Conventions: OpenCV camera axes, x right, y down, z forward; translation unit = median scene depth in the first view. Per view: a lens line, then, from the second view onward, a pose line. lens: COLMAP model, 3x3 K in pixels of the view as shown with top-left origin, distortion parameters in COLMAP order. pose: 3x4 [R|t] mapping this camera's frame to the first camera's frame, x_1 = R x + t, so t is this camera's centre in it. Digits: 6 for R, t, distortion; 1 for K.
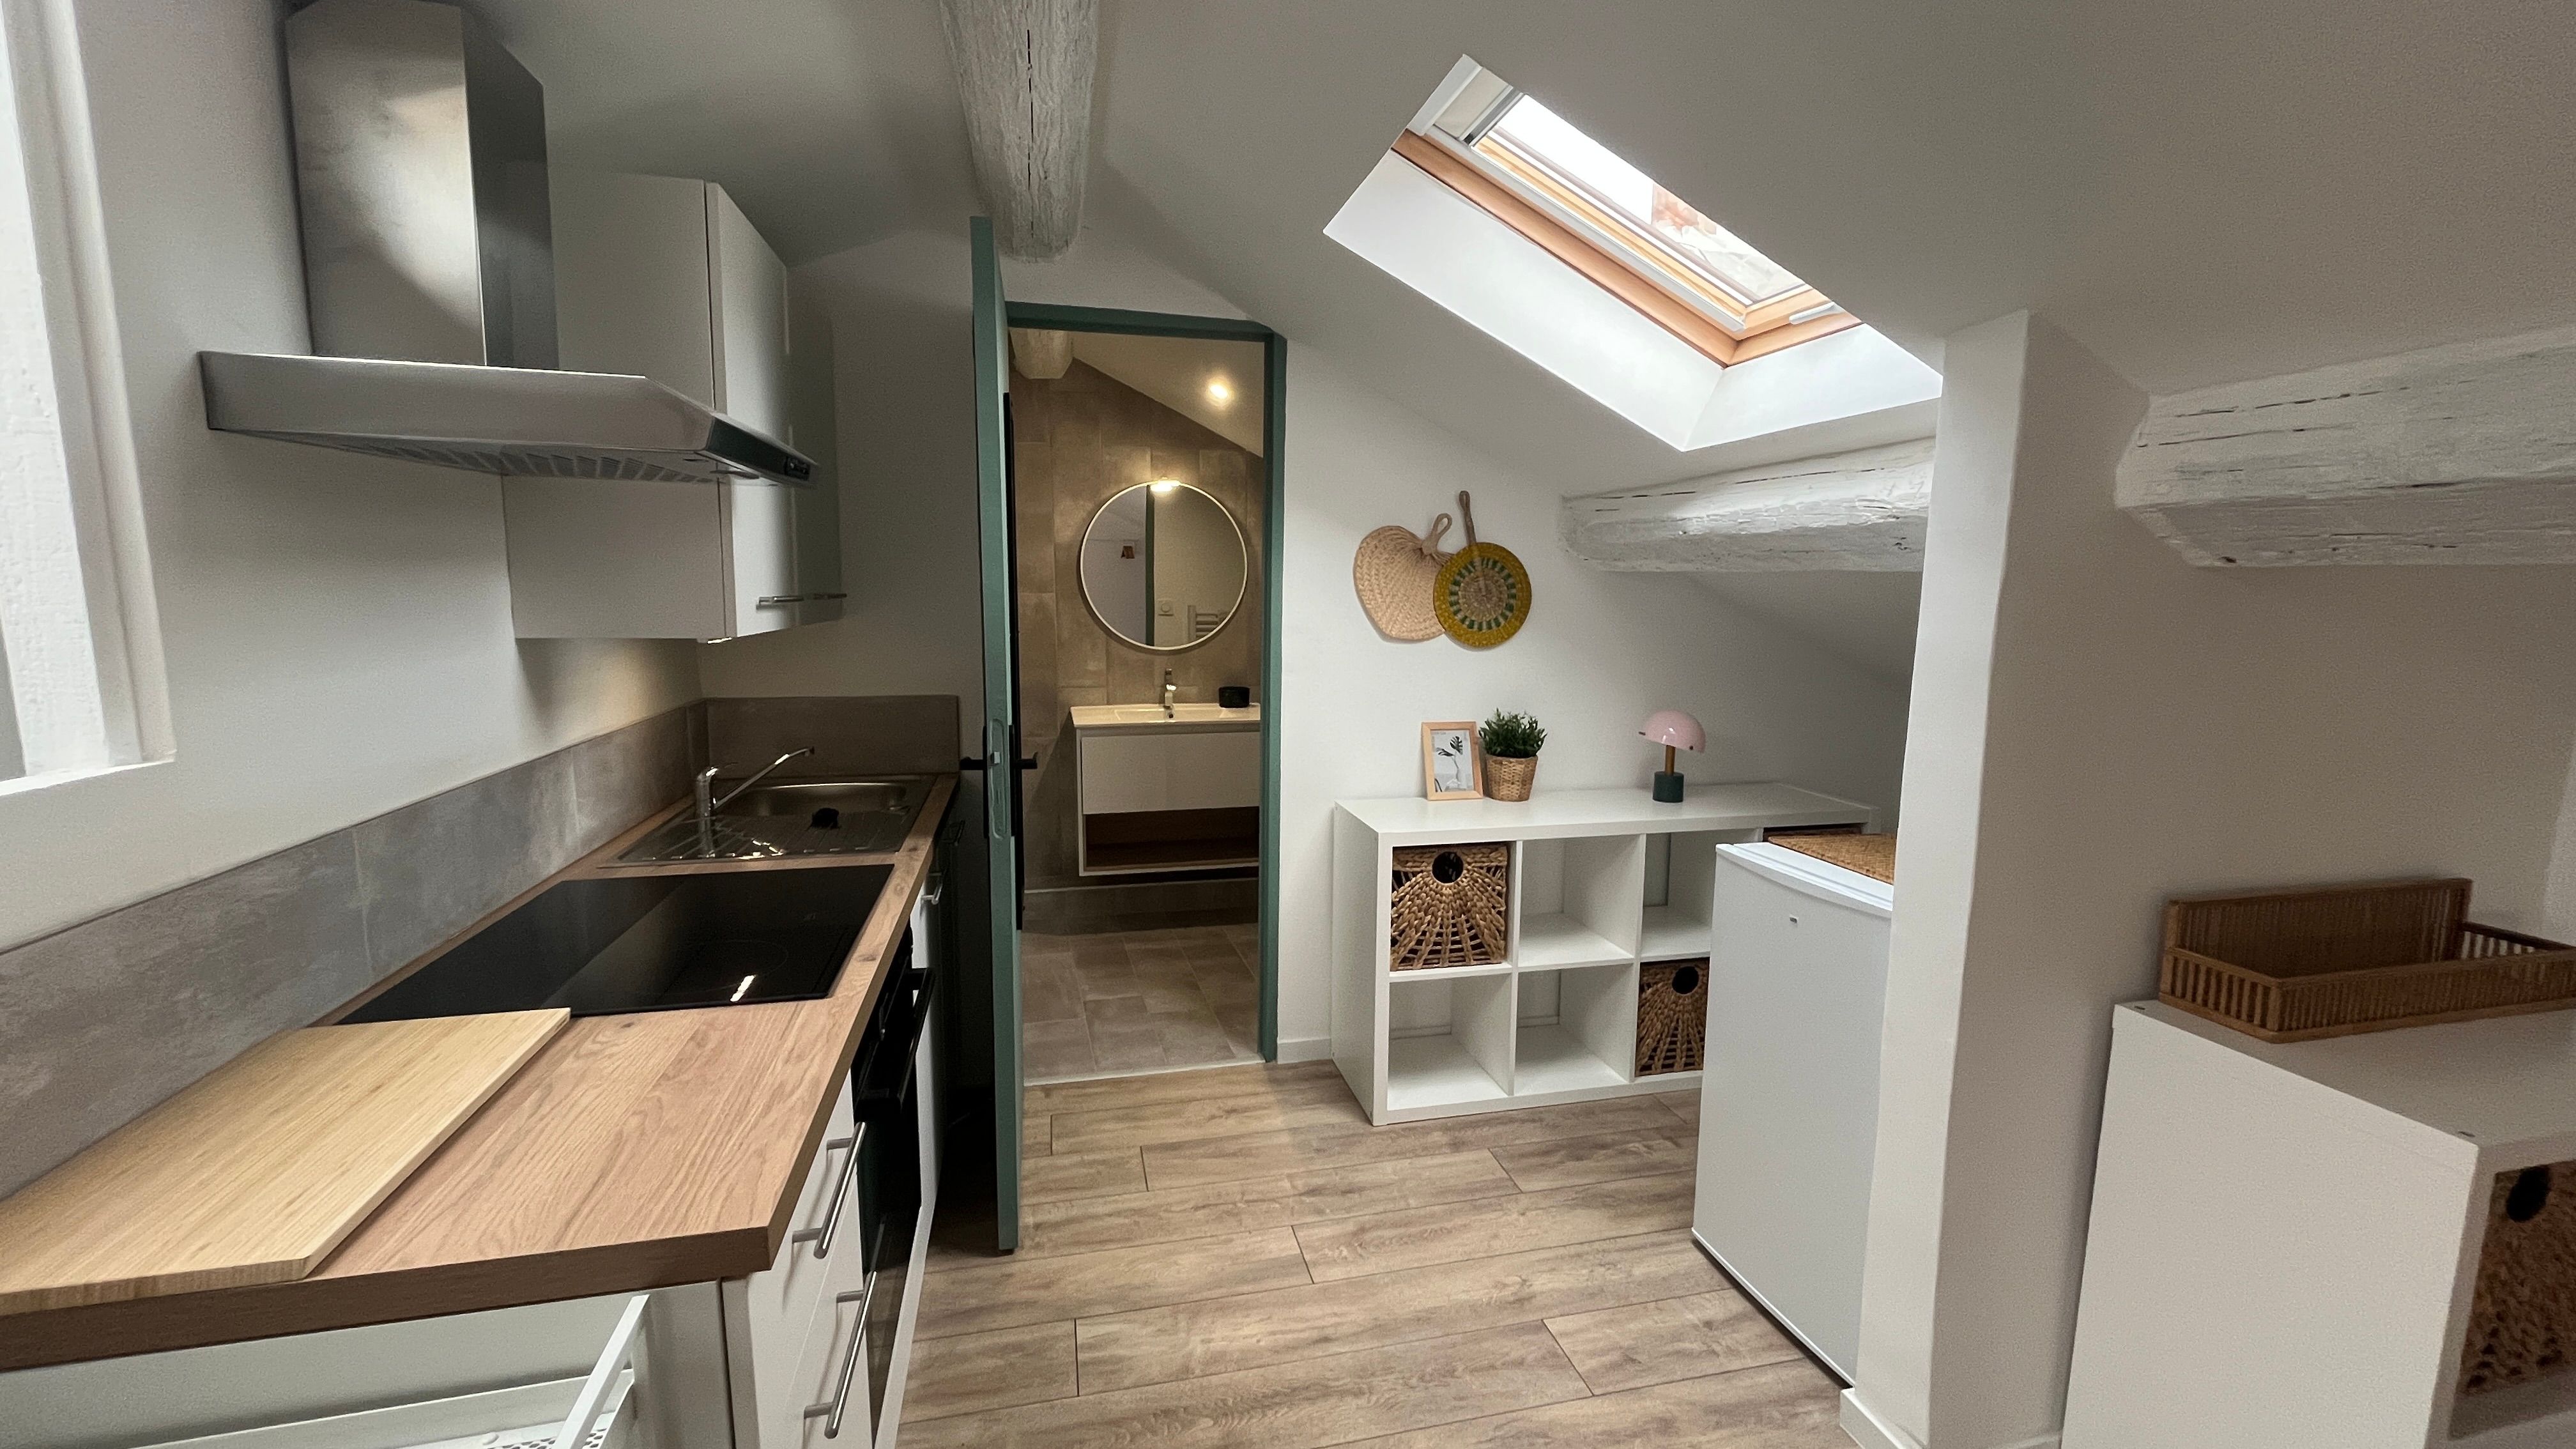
lens RADIAL K [[1035.8, 0, 1272.4], [0, 1035.8, 713.7], [0, 0, 1]] dist [-0.001566, -0.001326]
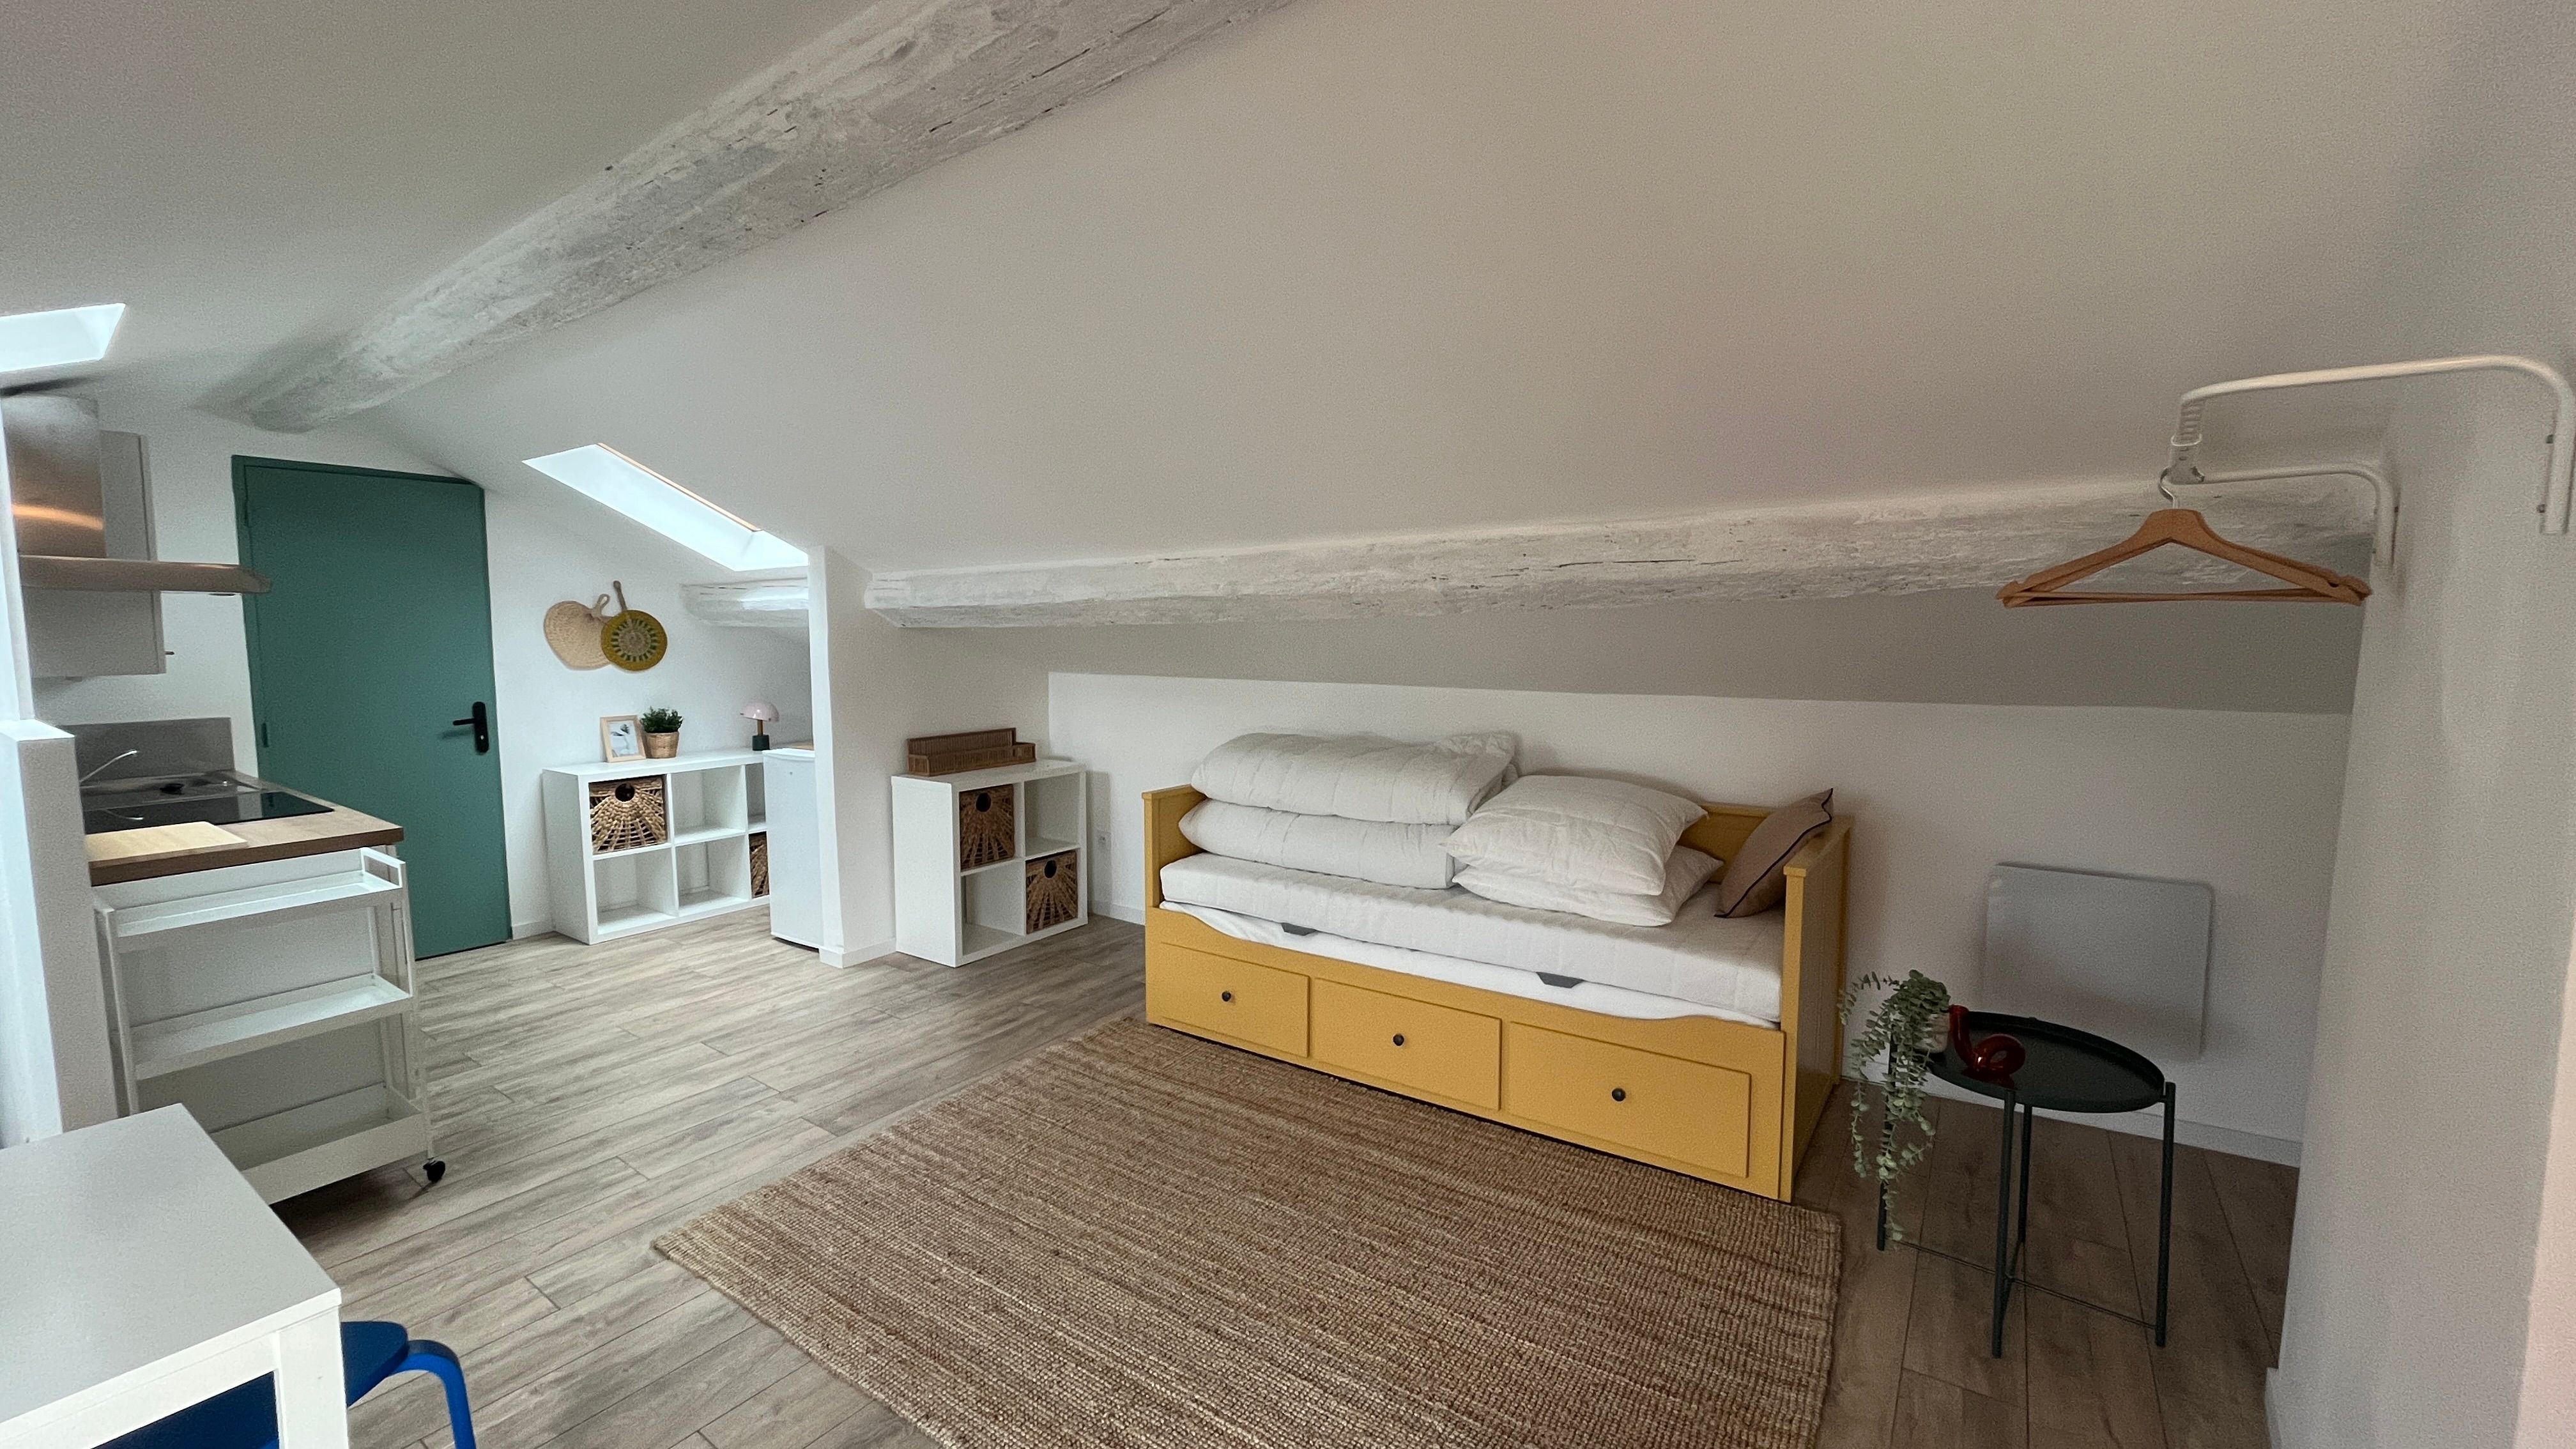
lens RADIAL K [[1035.8, 0, 1269.7], [0, 1035.8, 714.5], [0, 0, 1]] dist [-0.001566, -0.001326]
pose [[0.742184, -0.069751, 0.666557, -0.213732], [0.093667, 0.995604, -0.000111, 0.134757], [-0.663618, 0.062517, 0.745454, -1.234181]]
